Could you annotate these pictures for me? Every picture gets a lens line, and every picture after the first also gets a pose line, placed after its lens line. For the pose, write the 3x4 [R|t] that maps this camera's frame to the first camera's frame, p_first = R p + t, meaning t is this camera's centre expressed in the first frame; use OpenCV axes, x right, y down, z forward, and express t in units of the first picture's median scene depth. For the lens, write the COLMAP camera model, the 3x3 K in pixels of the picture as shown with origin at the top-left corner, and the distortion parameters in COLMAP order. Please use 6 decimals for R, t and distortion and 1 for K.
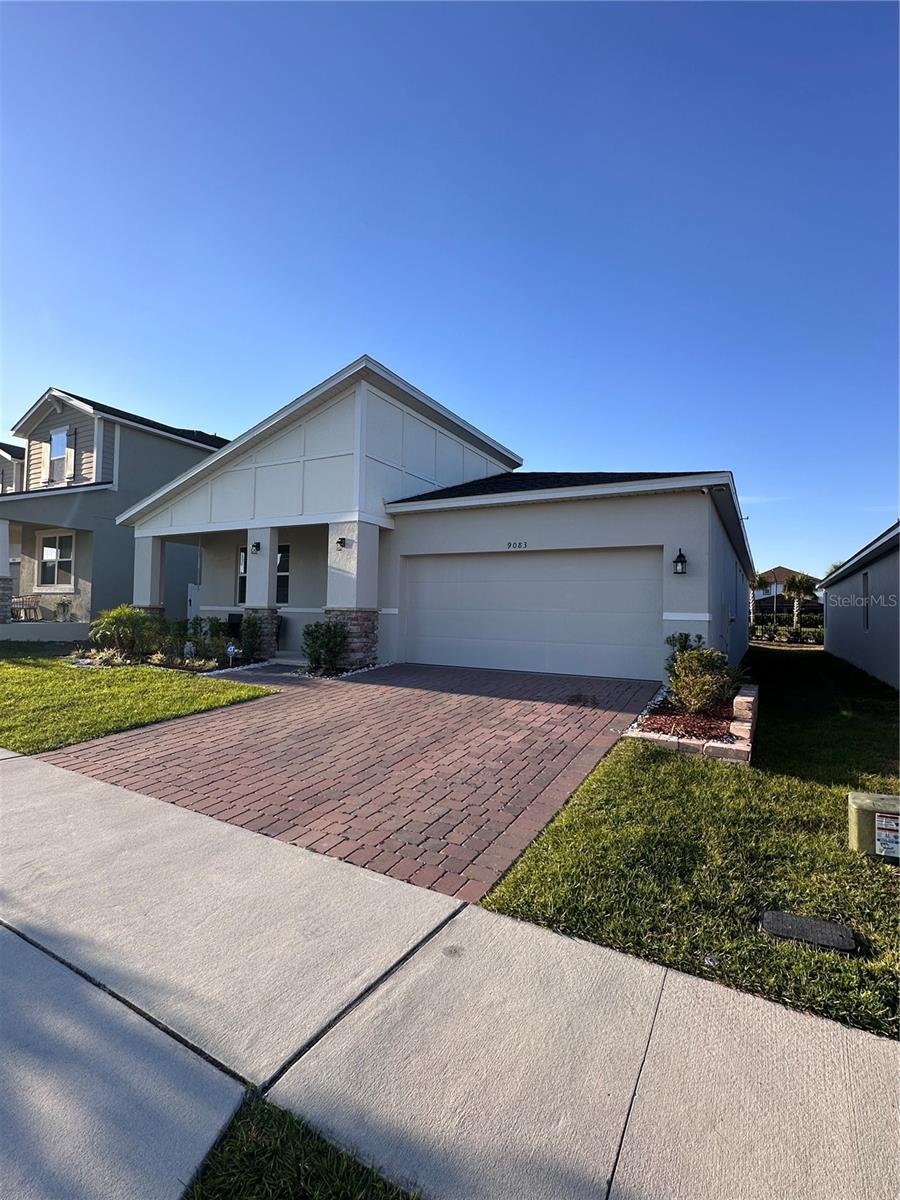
lens RADIAL K [[550.4, 0, 449.5], [0, 550.4, 601.0], [0, 0, 1]] dist [-0.005332, 0.000620]
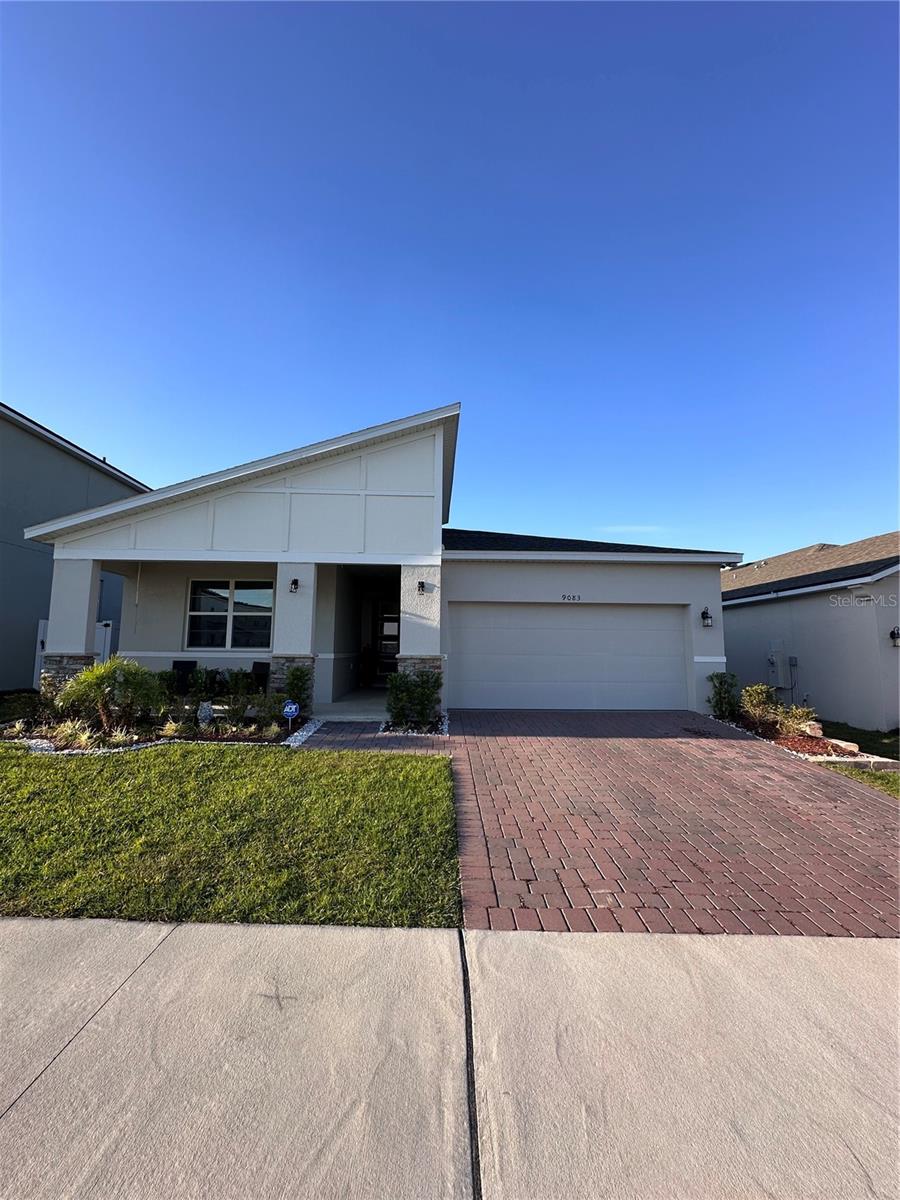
lens RADIAL K [[477.2, 0, 446.1], [0, 477.2, 596.3], [0, 0, 1]] dist [0.000655, 0.001610]
pose [[0.864389, 0.043785, 0.500914, -0.570064], [-0.002681, 0.996589, -0.082487, -0.021240], [-0.502817, 0.069958, 0.861558, 0.267732]]
